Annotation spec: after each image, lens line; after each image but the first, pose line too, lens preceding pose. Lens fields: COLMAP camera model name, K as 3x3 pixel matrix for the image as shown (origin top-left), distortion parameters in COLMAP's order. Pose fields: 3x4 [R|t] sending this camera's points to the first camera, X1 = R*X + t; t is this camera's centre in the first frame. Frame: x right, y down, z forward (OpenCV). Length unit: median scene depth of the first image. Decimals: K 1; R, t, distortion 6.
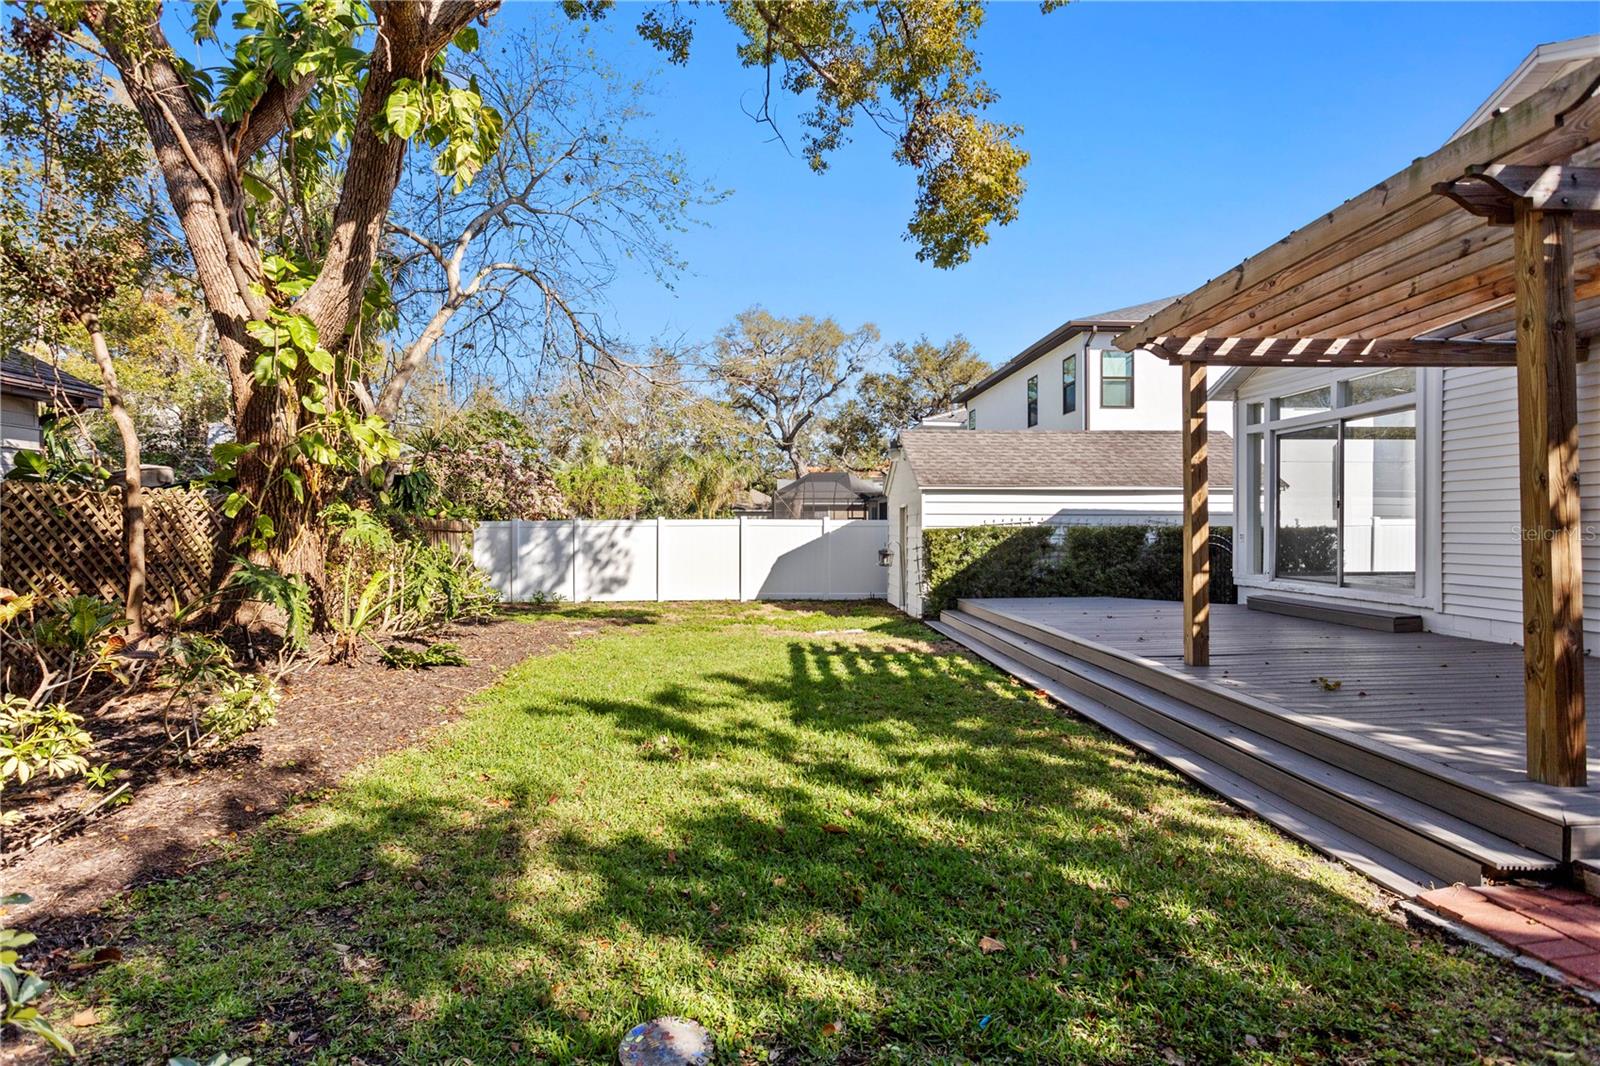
lens RADIAL K [[798.2, 0, 807.8], [0, 798.2, 527.1], [0, 0, 1]] dist [-0.003790, -0.000093]
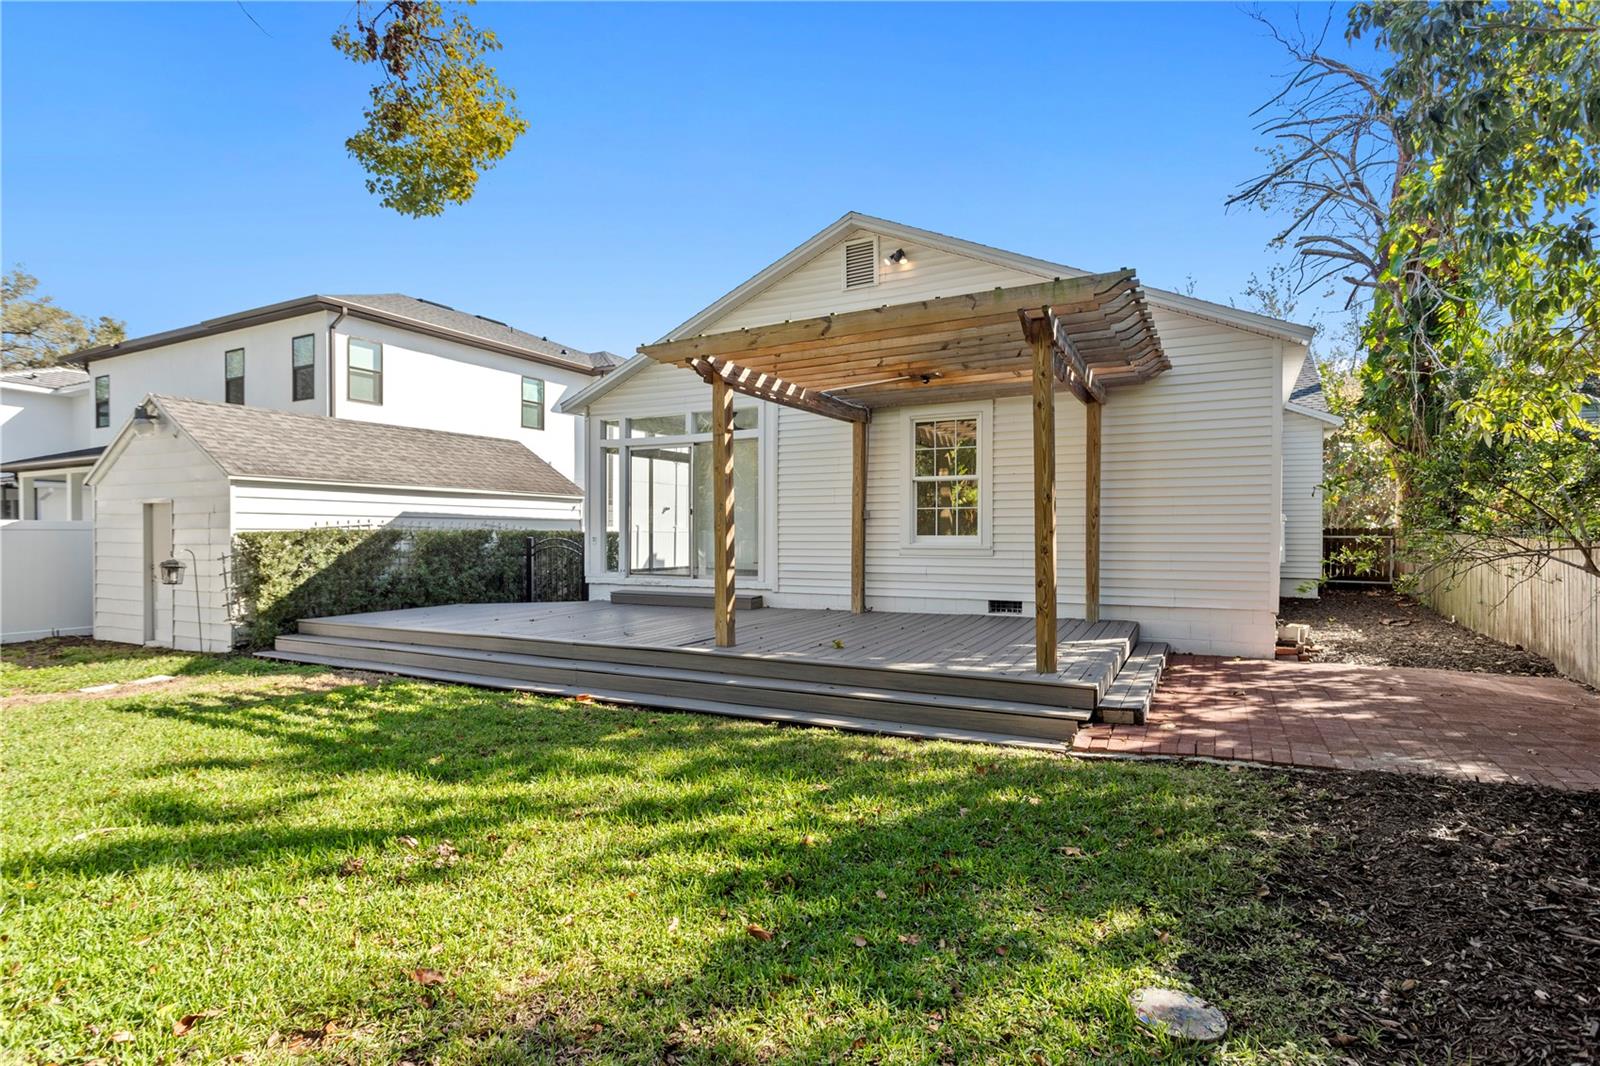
lens RADIAL K [[798.2, 0, 807.8], [0, 798.2, 527.1], [0, 0, 1]] dist [-0.003790, -0.000093]
pose [[0.505848, 0.008300, 0.862583, -0.234976], [0.002106, 0.999939, -0.010857, 0.006843], [-0.862620, 0.007309, 0.505799, 0.164867]]
